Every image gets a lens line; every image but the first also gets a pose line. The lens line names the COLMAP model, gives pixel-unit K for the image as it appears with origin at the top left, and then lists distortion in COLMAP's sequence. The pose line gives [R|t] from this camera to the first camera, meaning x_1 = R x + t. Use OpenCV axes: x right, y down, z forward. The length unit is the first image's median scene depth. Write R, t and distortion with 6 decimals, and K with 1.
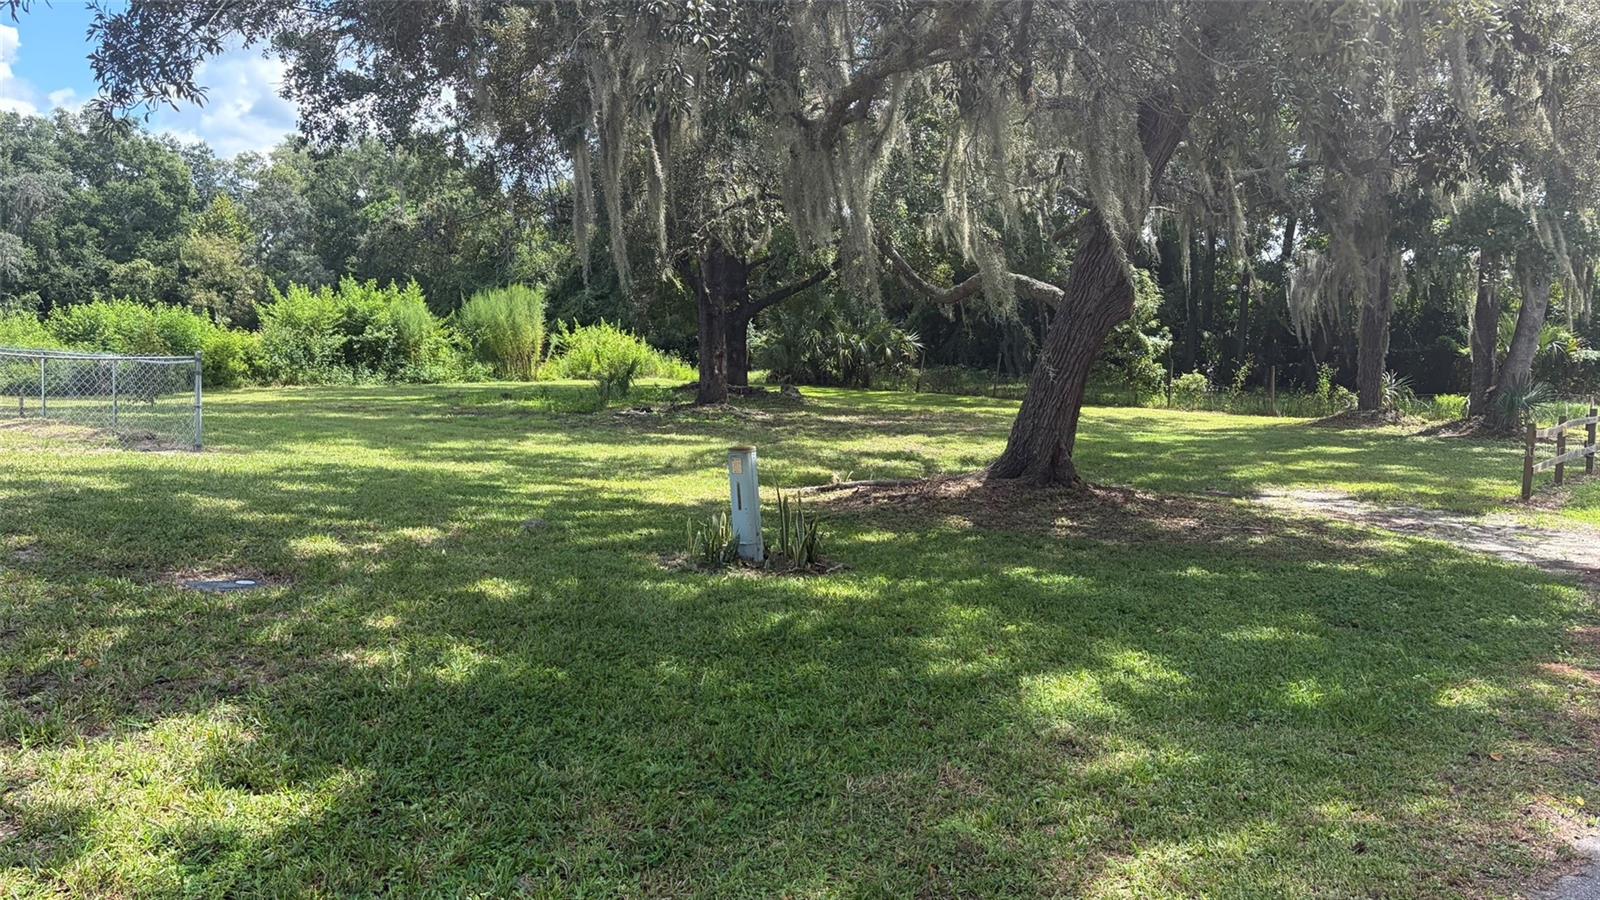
lens RADIAL K [[1223.2, 0, 798.3], [0, 1223.2, 456.3], [0, 0, 1]] dist [0.051629, -0.043251]
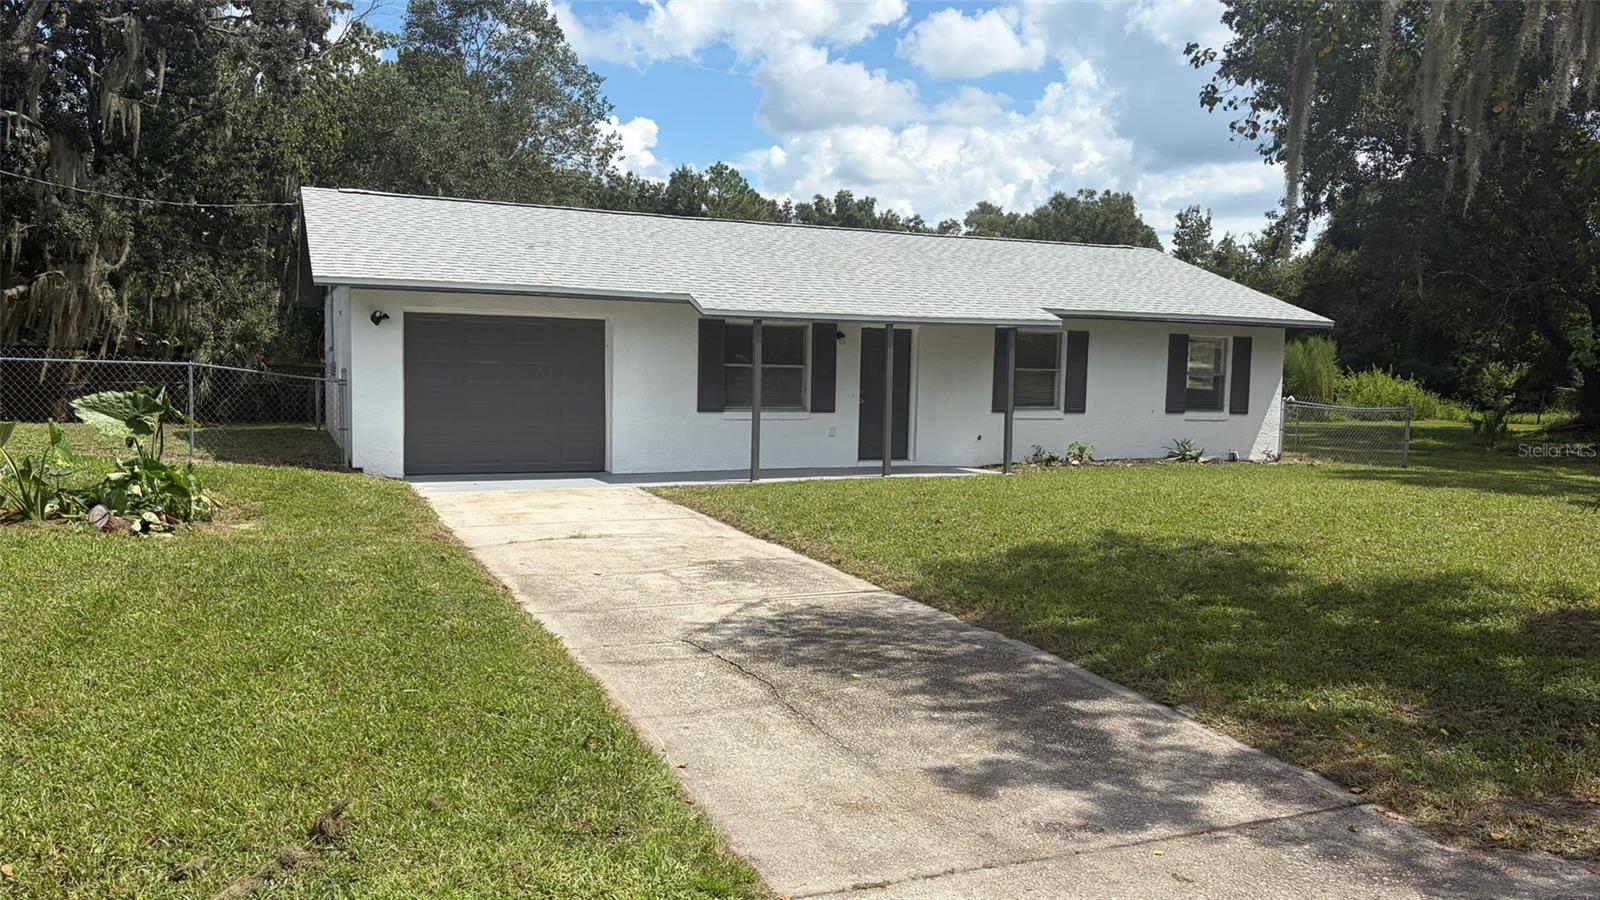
lens RADIAL K [[1223.2, 0, 815.1], [0, 1223.2, 464.1], [0, 0, 1]] dist [0.051629, -0.043251]
pose [[0.909210, 0.029979, -0.415257, -0.170319], [-0.040036, 0.999078, -0.015532, 0.013560], [0.414409, 0.030747, 0.909571, -0.219026]]
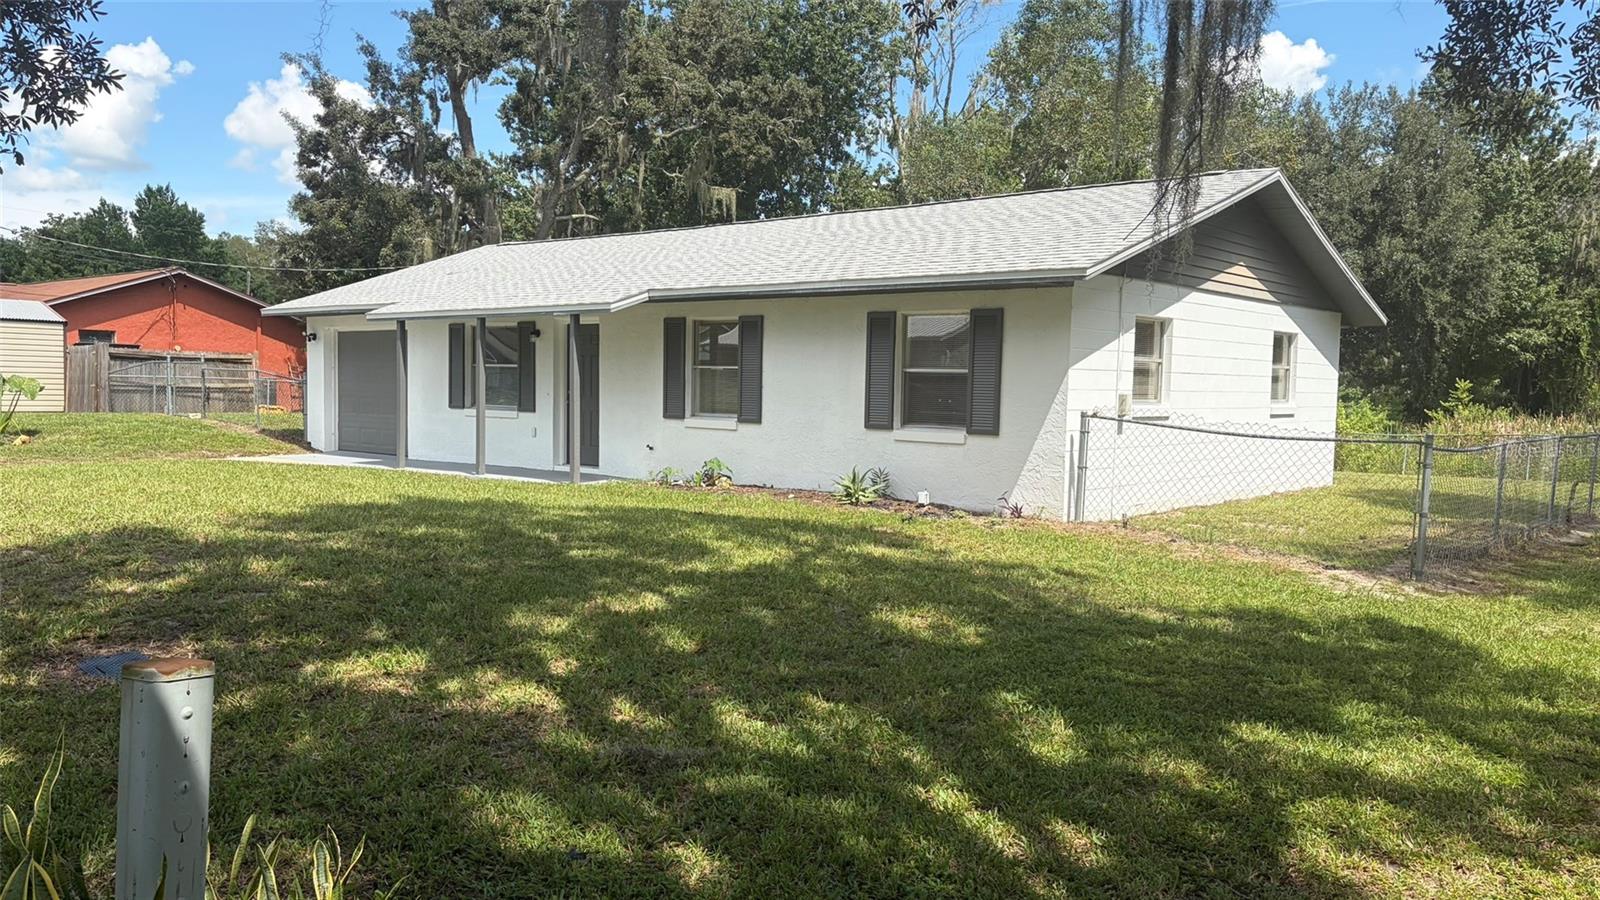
lens RADIAL K [[1223.2, 0, 800.4], [0, 1223.2, 451.4], [0, 0, 1]] dist [0.051629, -0.043251]
pose [[0.014798, 0.030400, -0.999428, 0.057196], [-0.116815, 0.992746, 0.028468, -0.017609], [0.993043, 0.116327, 0.018242, 0.213559]]
